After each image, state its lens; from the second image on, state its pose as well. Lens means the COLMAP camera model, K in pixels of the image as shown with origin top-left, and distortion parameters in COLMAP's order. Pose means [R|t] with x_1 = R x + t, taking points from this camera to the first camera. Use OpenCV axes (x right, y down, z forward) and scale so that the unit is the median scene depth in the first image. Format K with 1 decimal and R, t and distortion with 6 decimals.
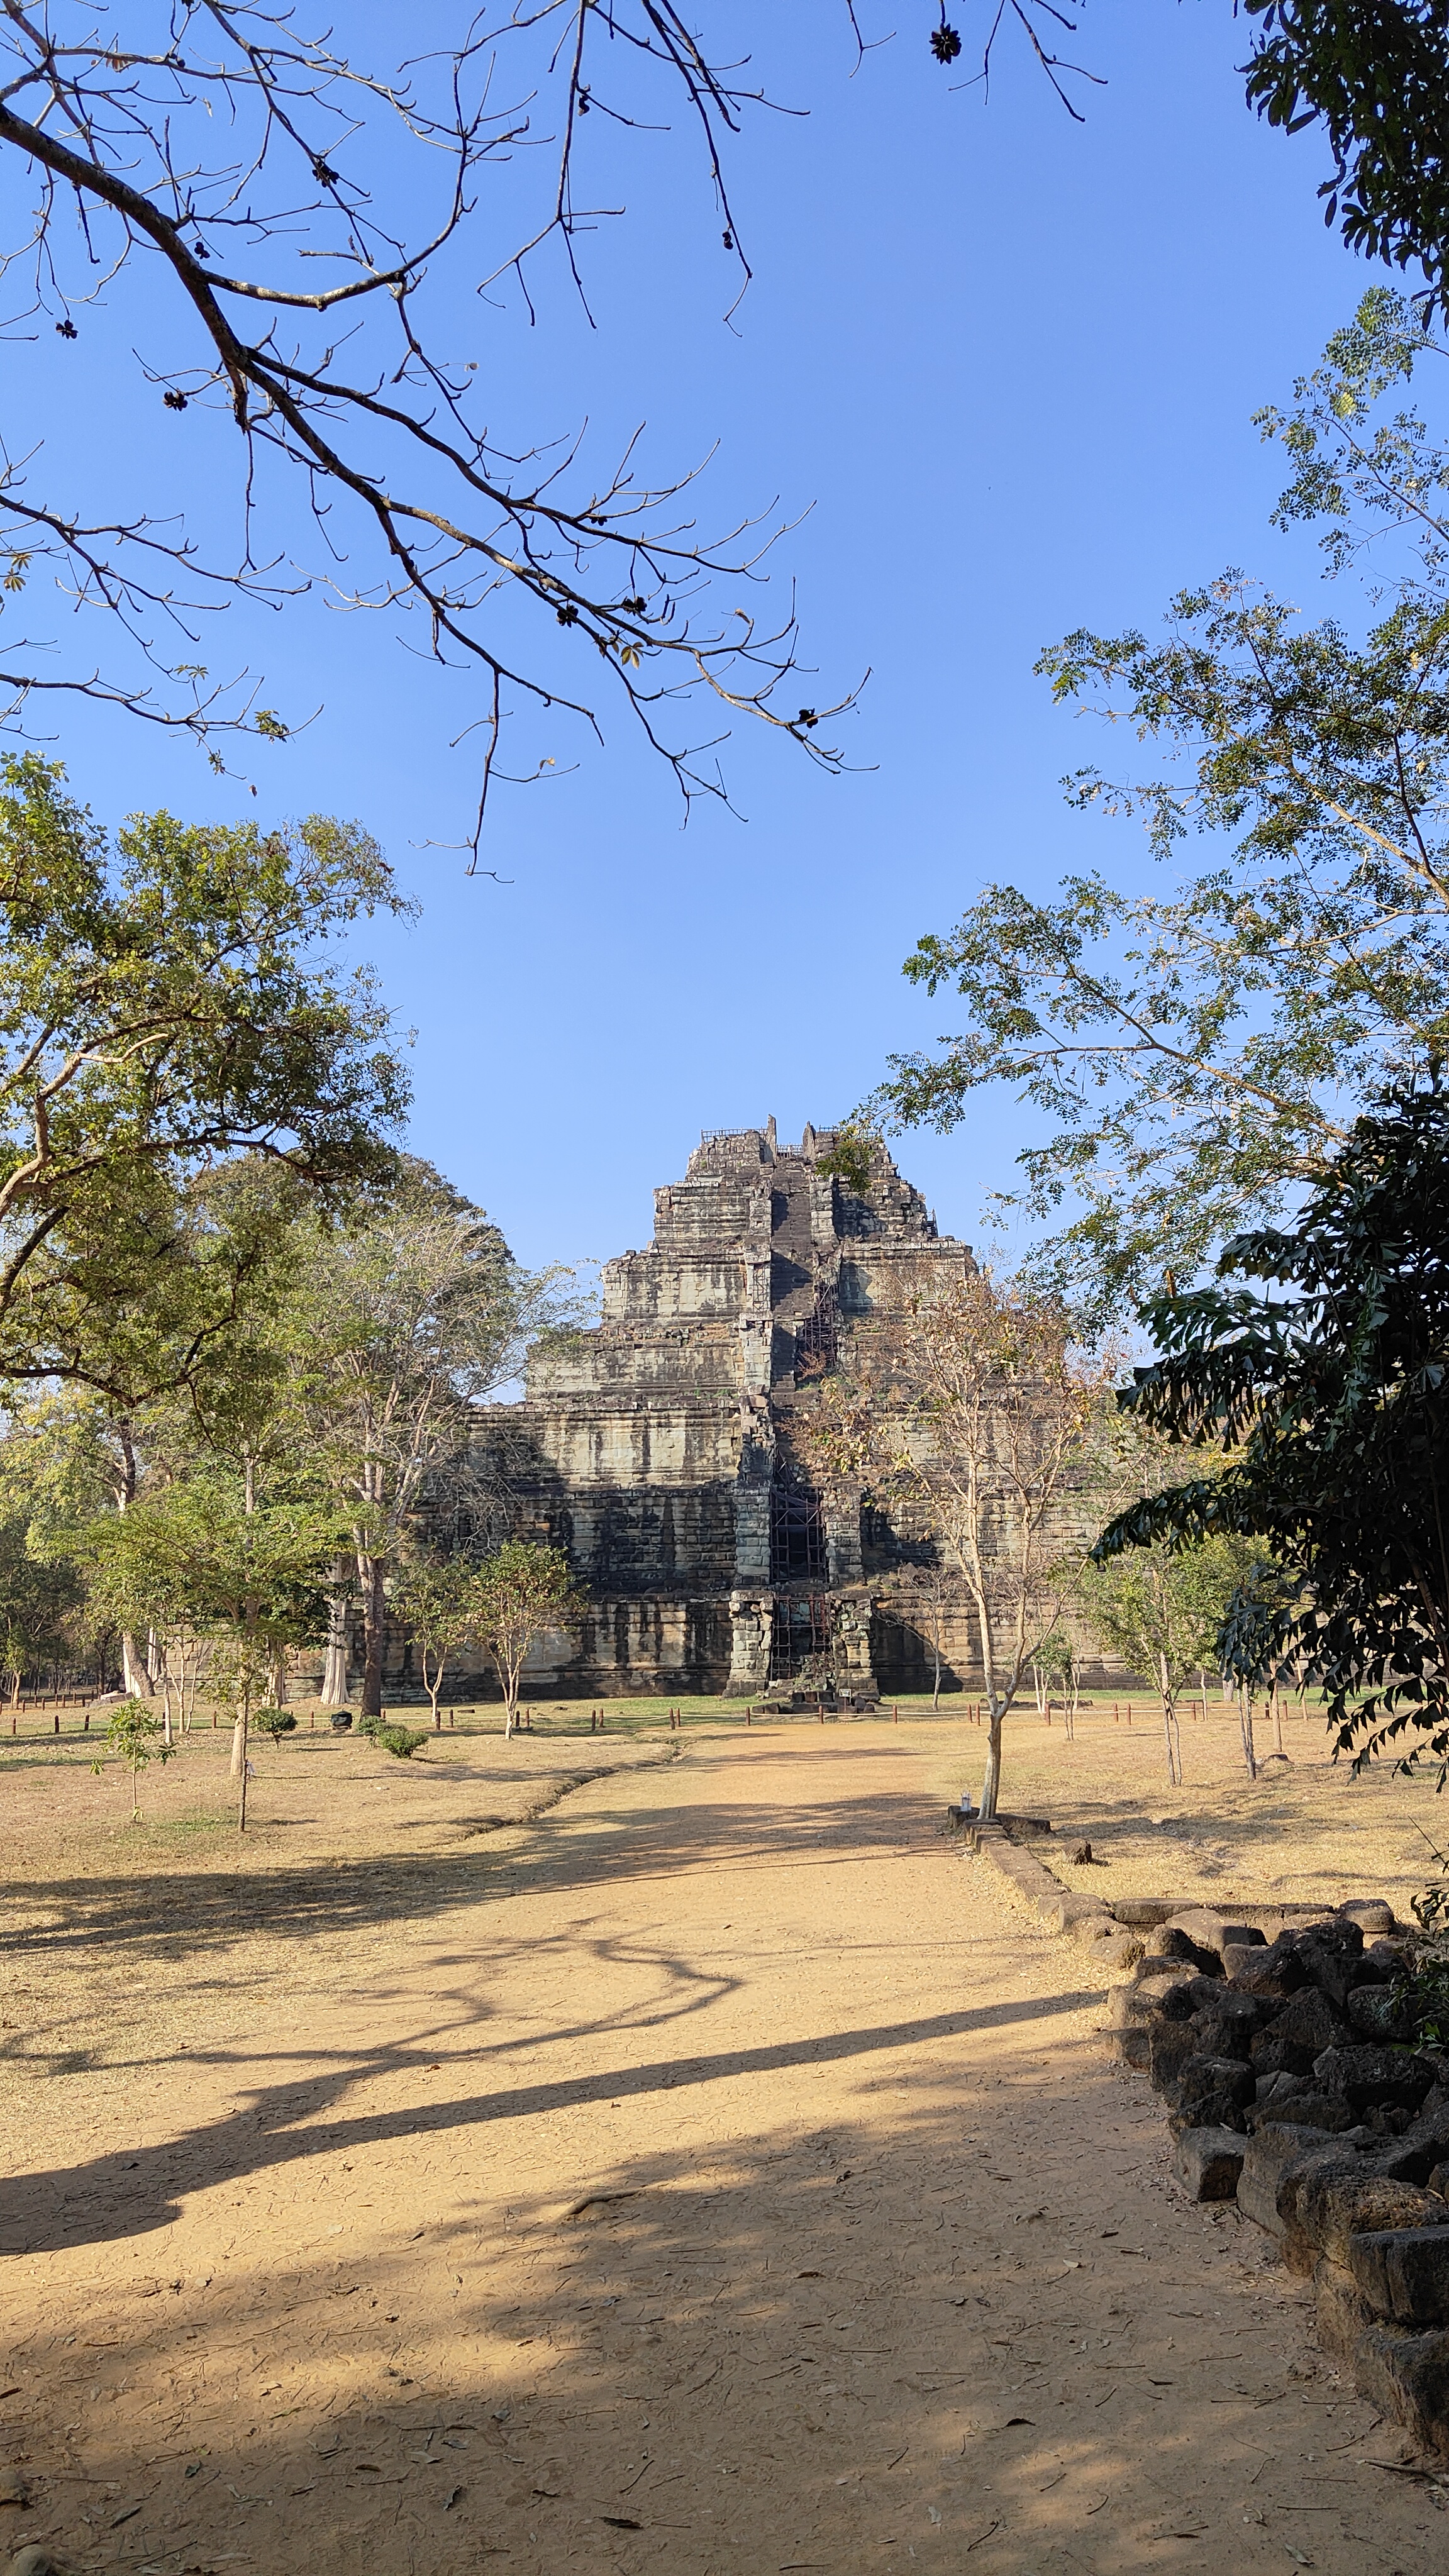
lens RADIAL K [[2001.3, 0, 724.5], [0, 2001.3, 1288.0], [0, 0, 1]] dist [0.105074, -0.368162]
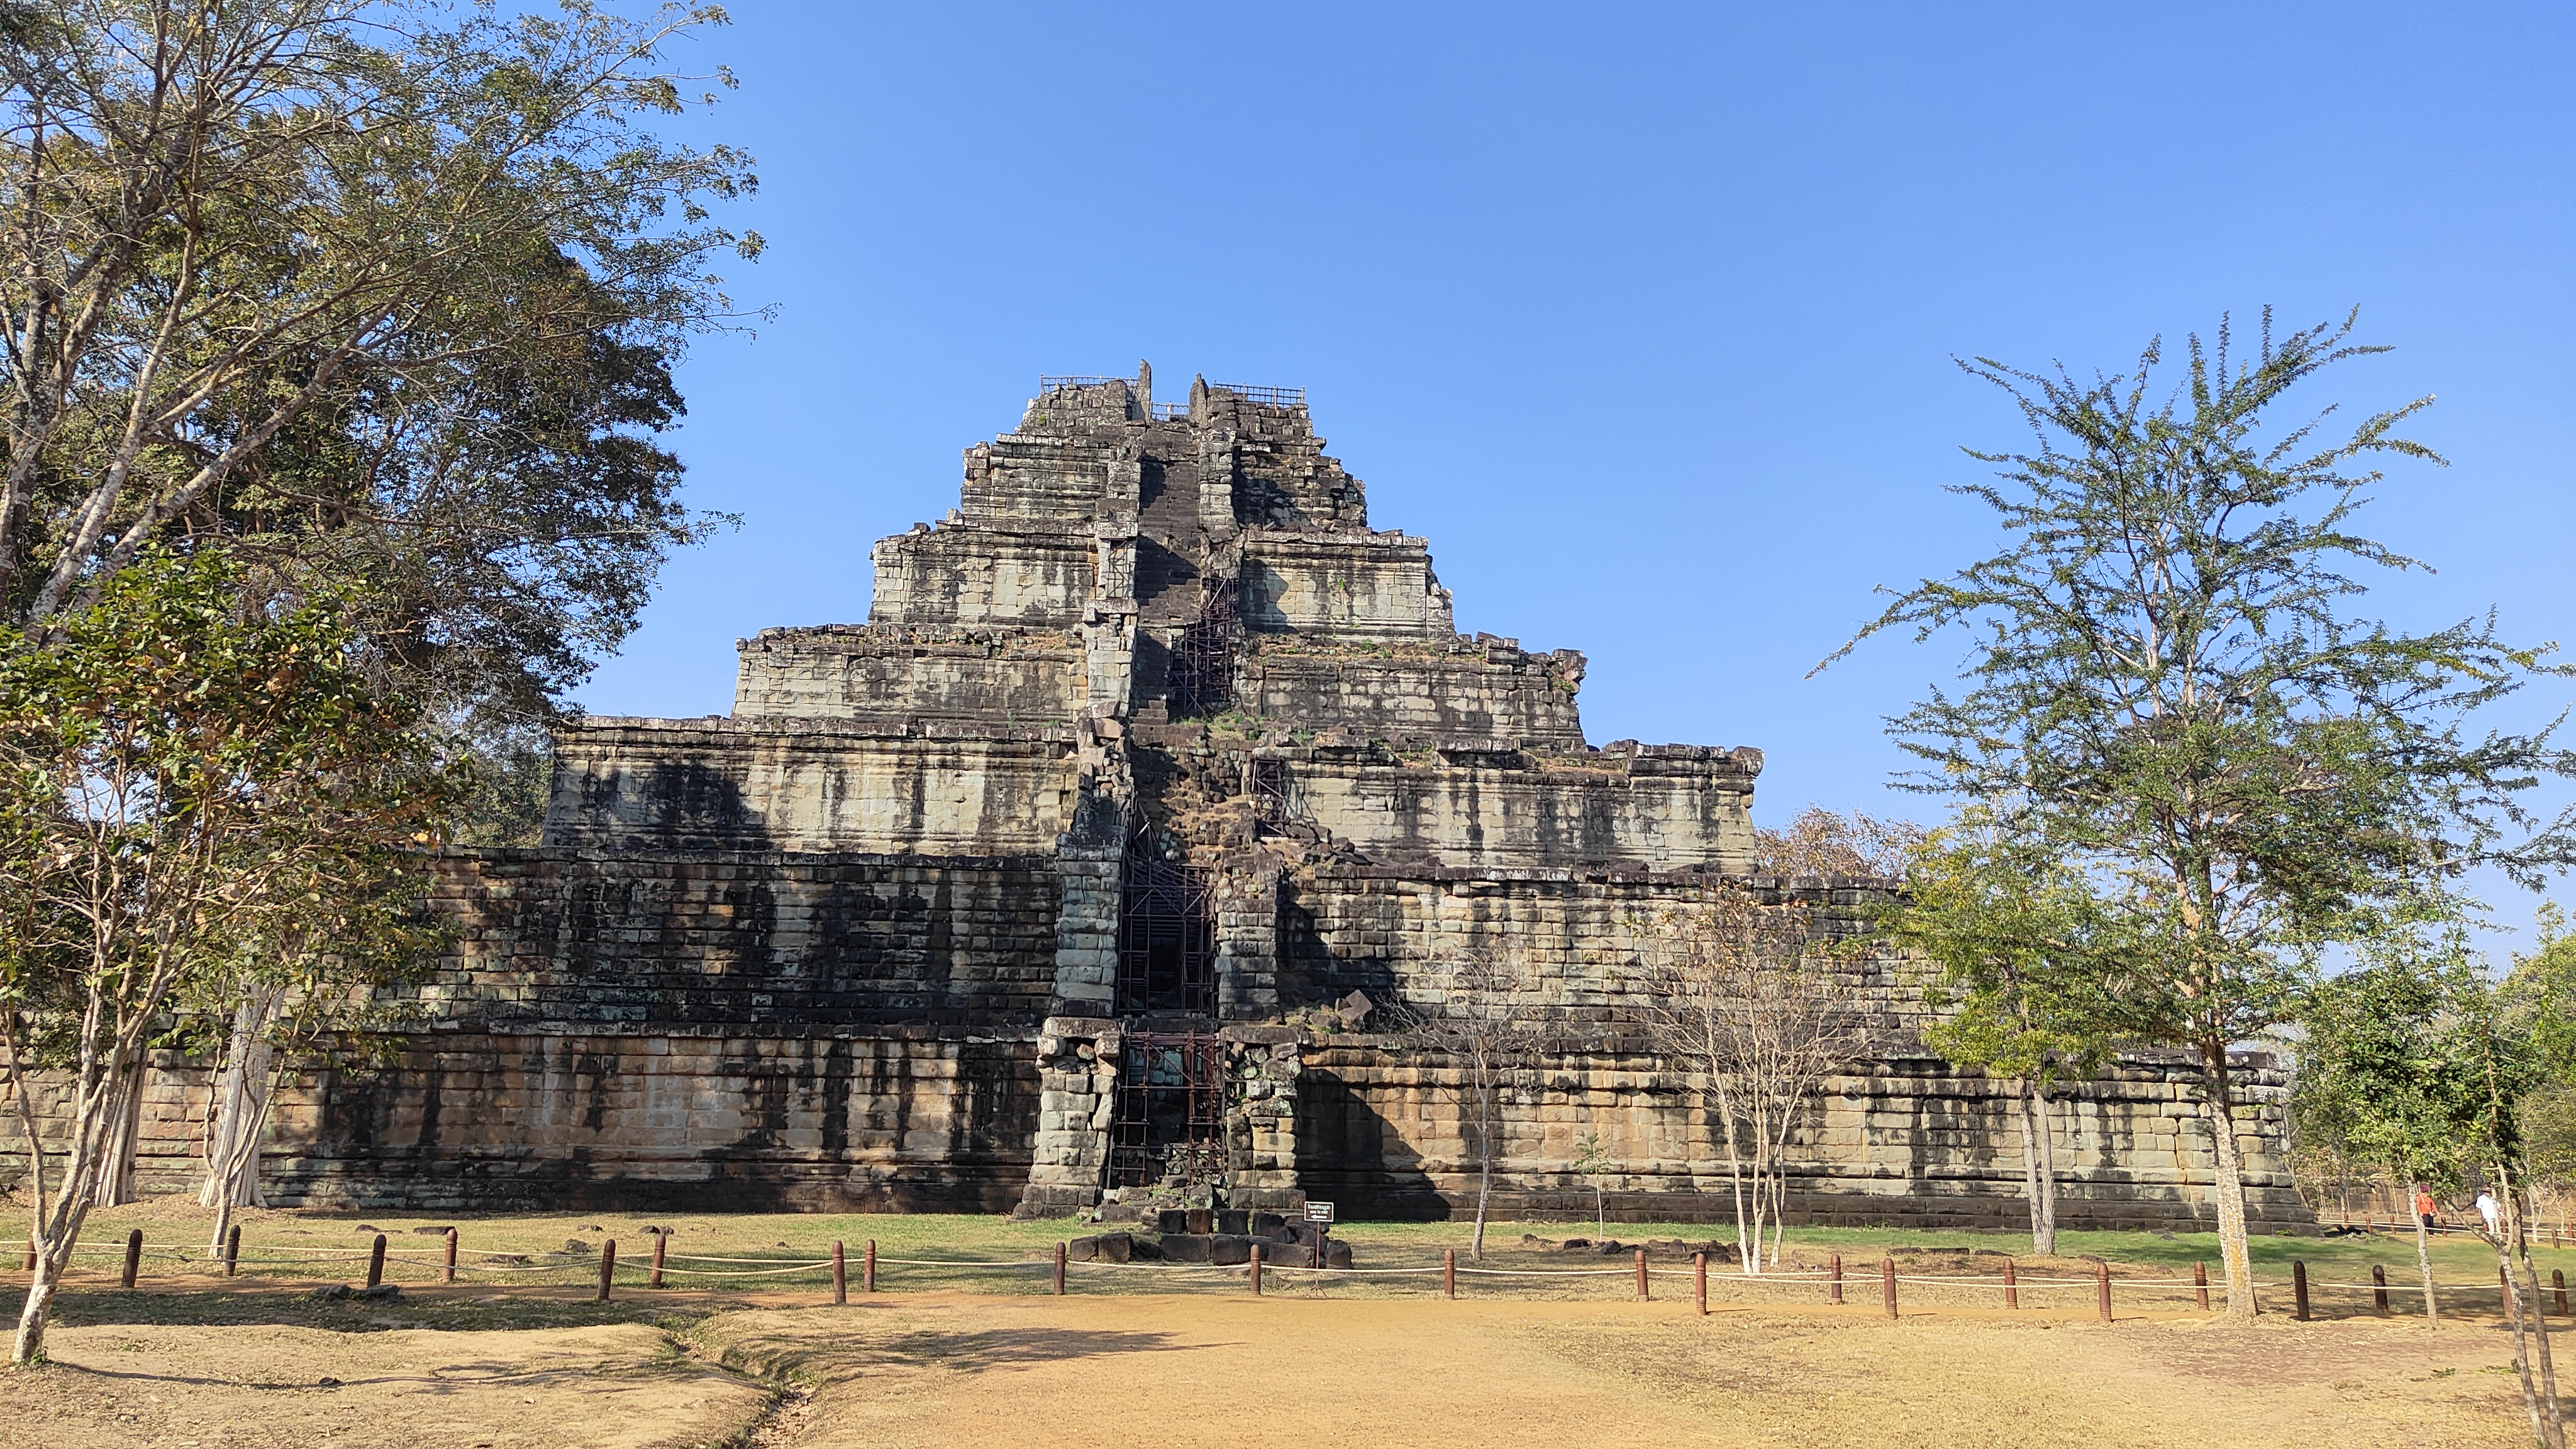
lens RADIAL K [[2001.3, 0, 1286.4], [0, 2001.3, 687.4], [0, 0, 1]] dist [0.105074, -0.368162]
pose [[0.992614, 0.056598, 0.107303, 0.004831], [-0.050157, 0.996827, -0.061804, 0.082642], [-0.110460, 0.055966, 0.992304, 0.404550]]
